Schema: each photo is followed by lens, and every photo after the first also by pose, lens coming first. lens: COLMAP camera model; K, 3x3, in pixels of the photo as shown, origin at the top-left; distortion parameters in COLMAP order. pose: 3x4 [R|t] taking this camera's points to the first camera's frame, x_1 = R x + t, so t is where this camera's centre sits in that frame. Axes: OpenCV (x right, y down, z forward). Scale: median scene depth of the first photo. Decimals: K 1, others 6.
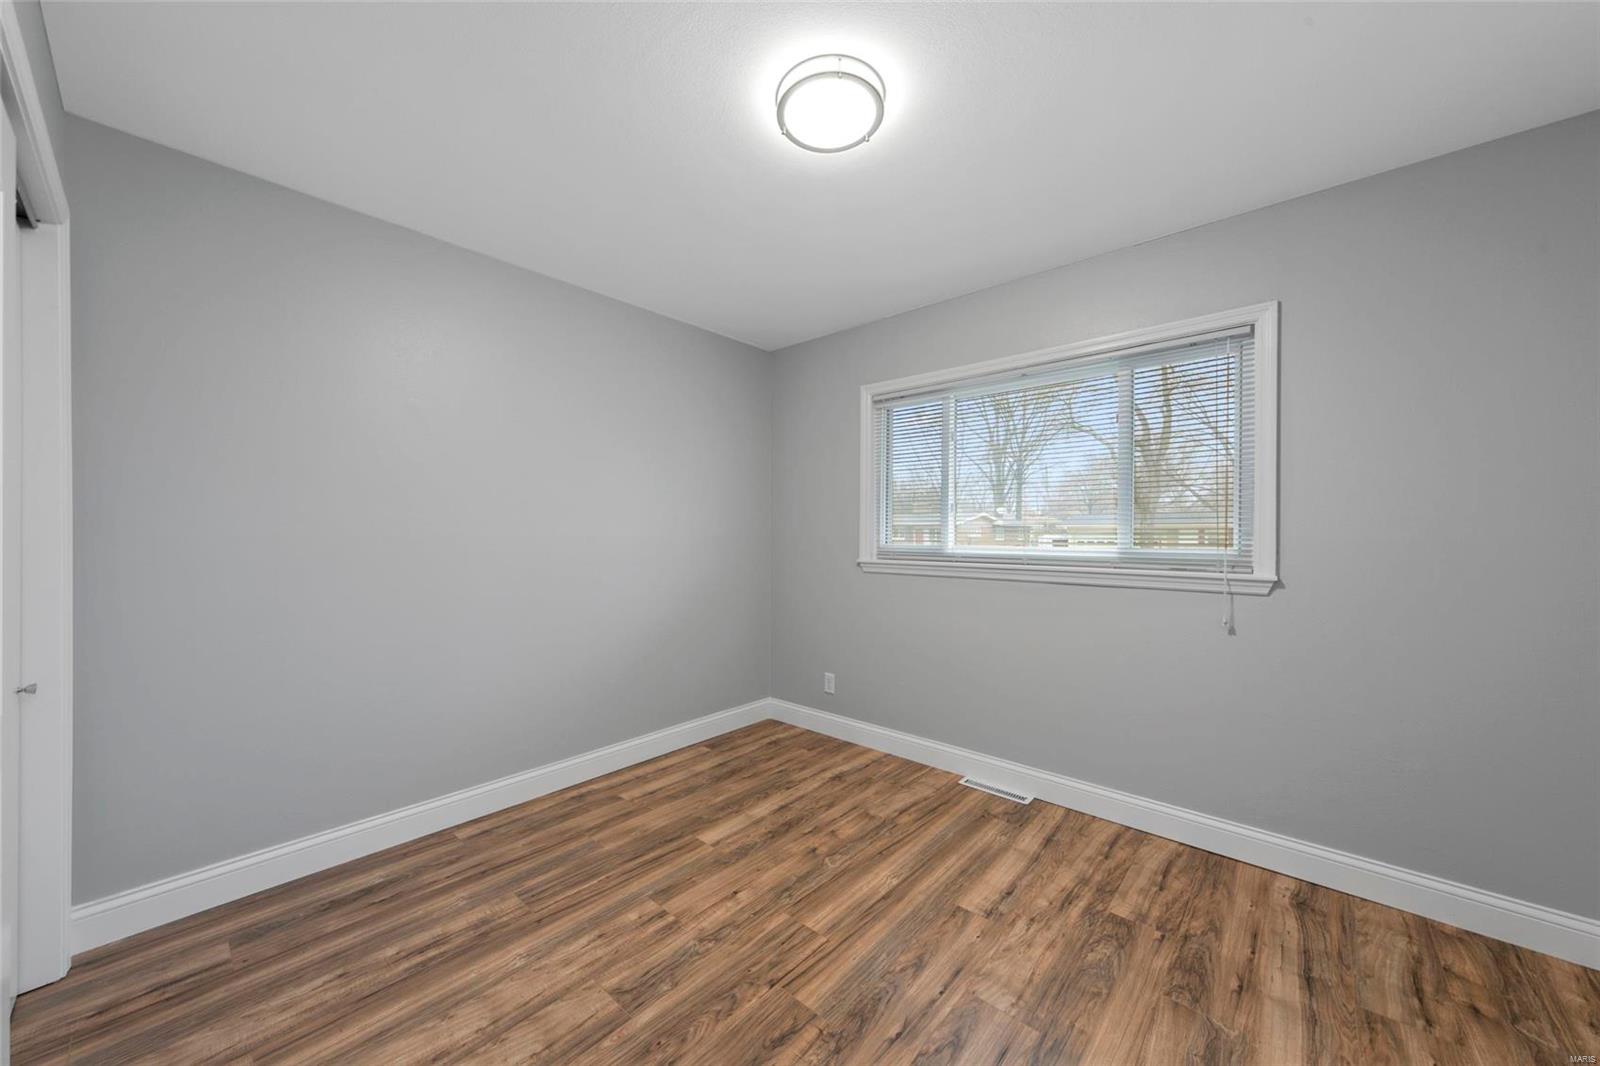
lens RADIAL K [[586.9, 0, 795.8], [0, 586.9, 537.5], [0, 0, 1]] dist [-0.000993, -0.000020]
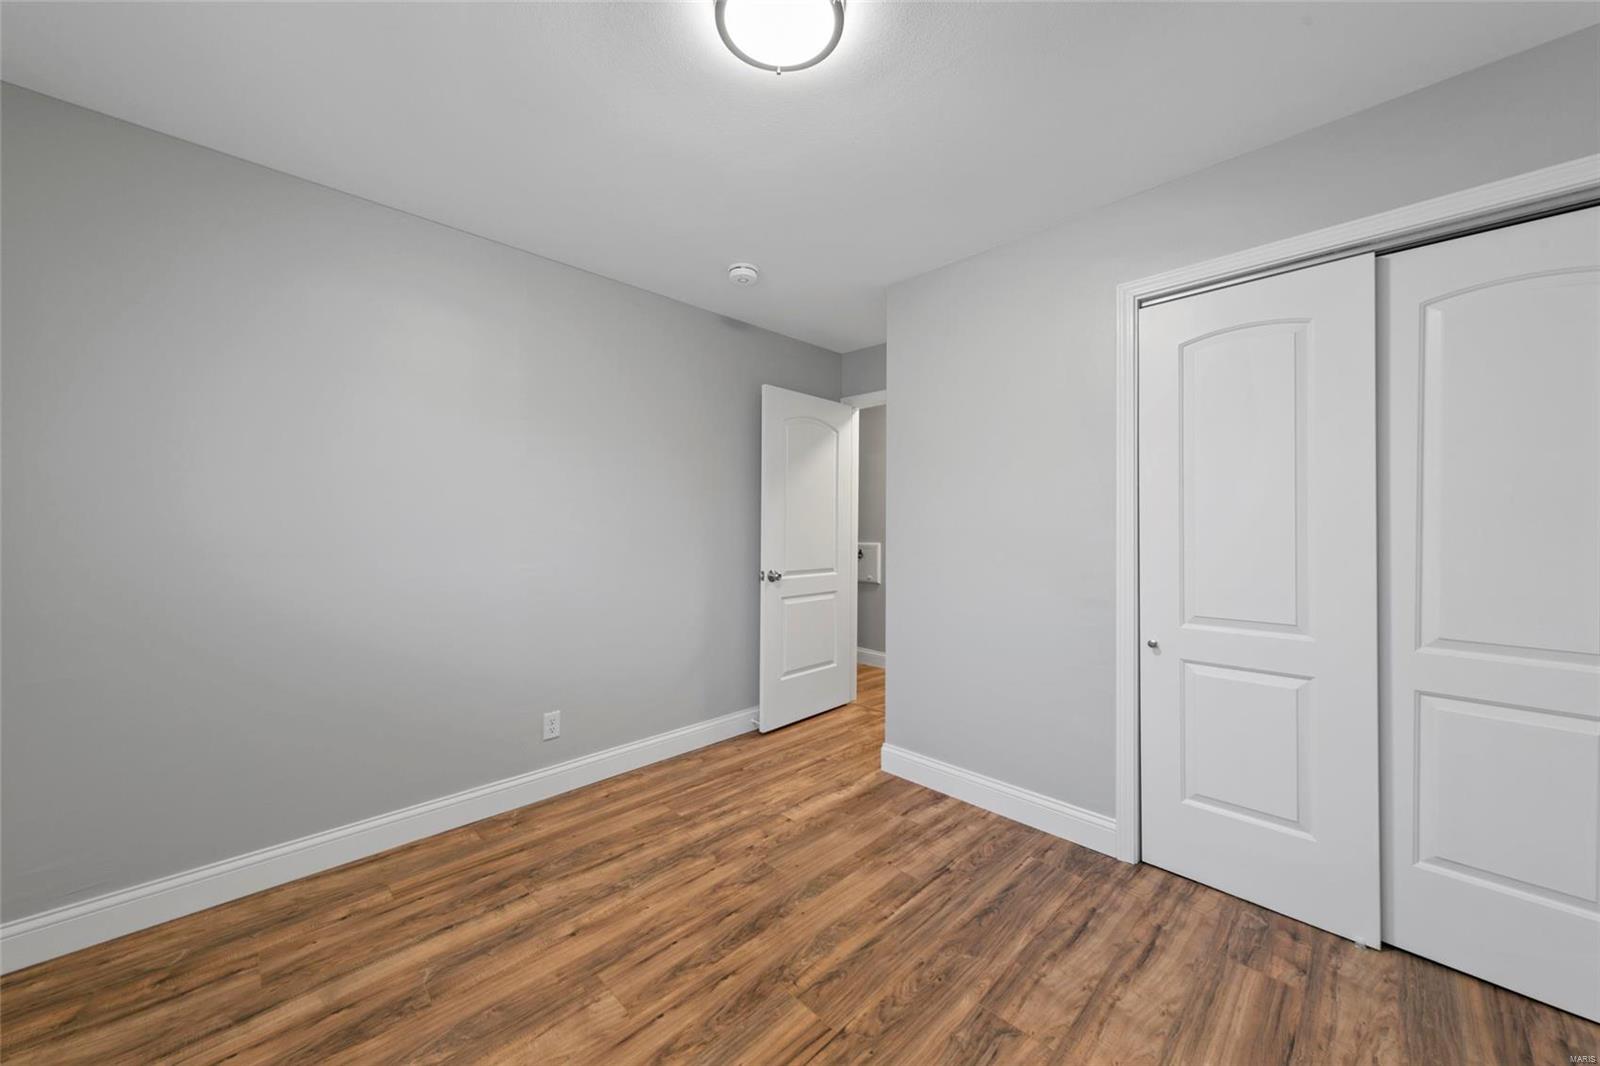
lens RADIAL K [[586.9, 0, 793.9], [0, 586.9, 530.0], [0, 0, 1]] dist [-0.000993, -0.000020]
pose [[-0.997426, -0.006169, 0.071440, -0.026699], [-0.005701, 0.999961, 0.006749, -0.007164], [-0.071479, 0.006324, -0.997422, 1.977033]]
